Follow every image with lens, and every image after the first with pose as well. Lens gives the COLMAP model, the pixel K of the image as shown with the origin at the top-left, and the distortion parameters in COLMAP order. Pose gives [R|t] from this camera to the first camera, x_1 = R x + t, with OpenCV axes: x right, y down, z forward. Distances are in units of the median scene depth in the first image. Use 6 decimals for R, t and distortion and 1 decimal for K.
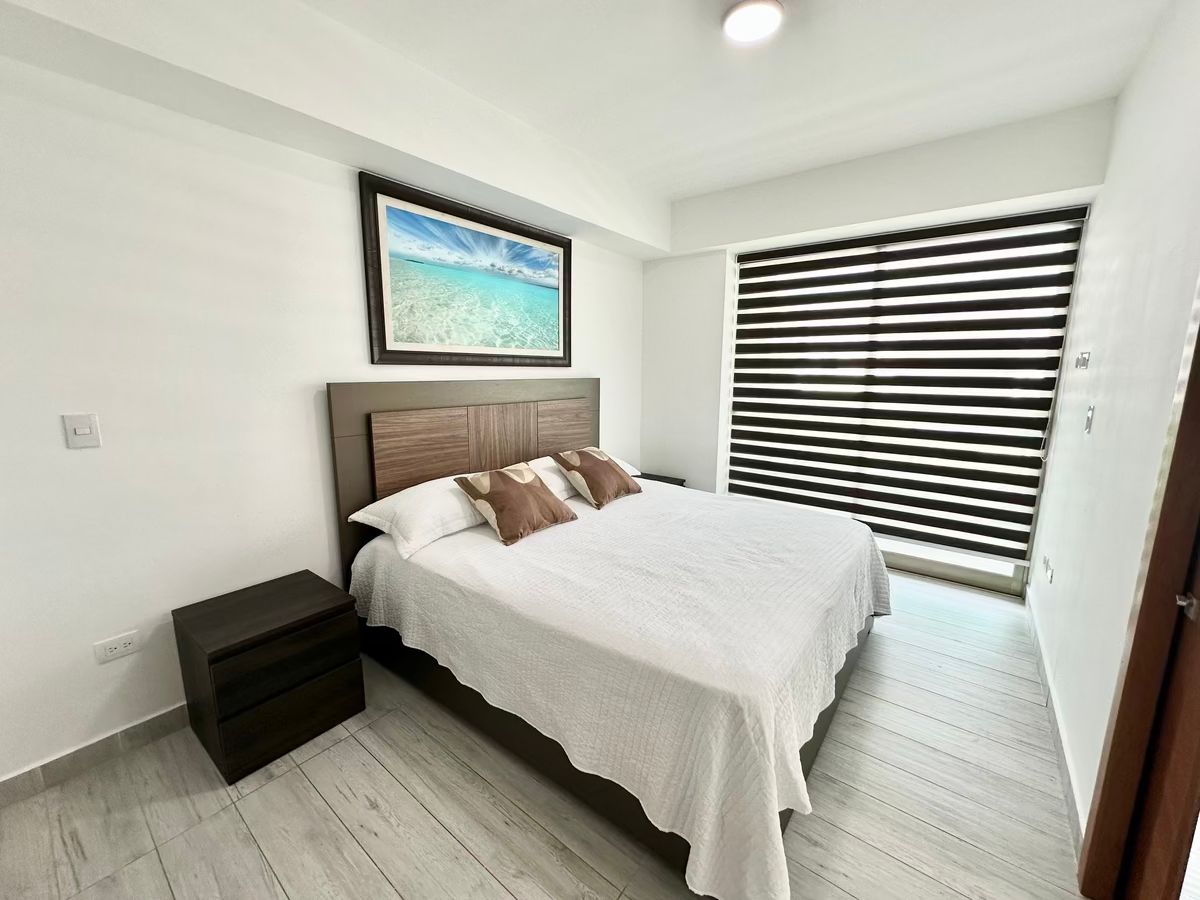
lens RADIAL K [[482.7, 0, 601.6], [0, 482.7, 449.2], [0, 0, 1]] dist [0.000029, 0.000078]
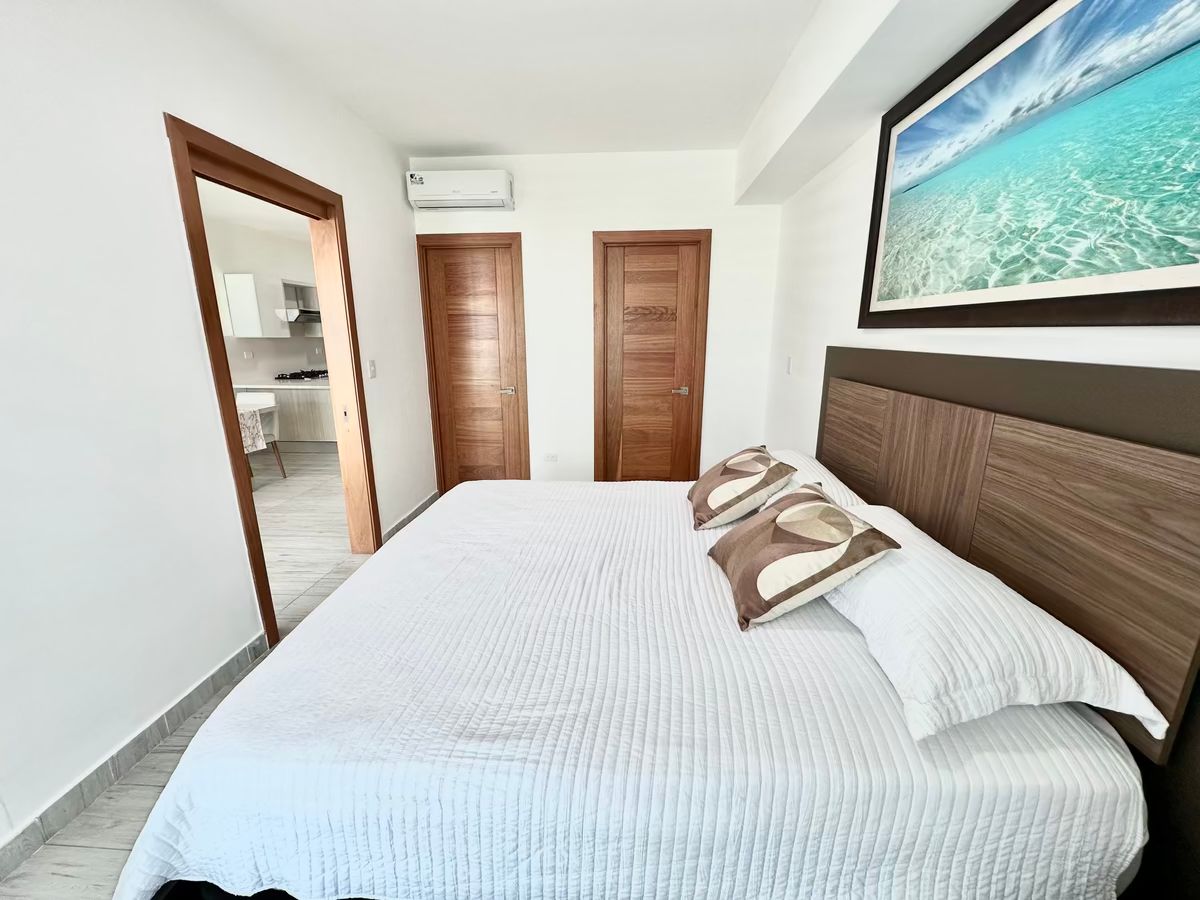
lens RADIAL K [[482.7, 0, 601.2], [0, 482.7, 449.7], [0, 0, 1]] dist [0.000029, 0.000078]
pose [[-0.827342, 0.126694, -0.547224, 0.408553], [-0.098336, 0.926515, 0.363180, -0.202656], [0.553024, 0.354286, -0.754086, 1.235118]]
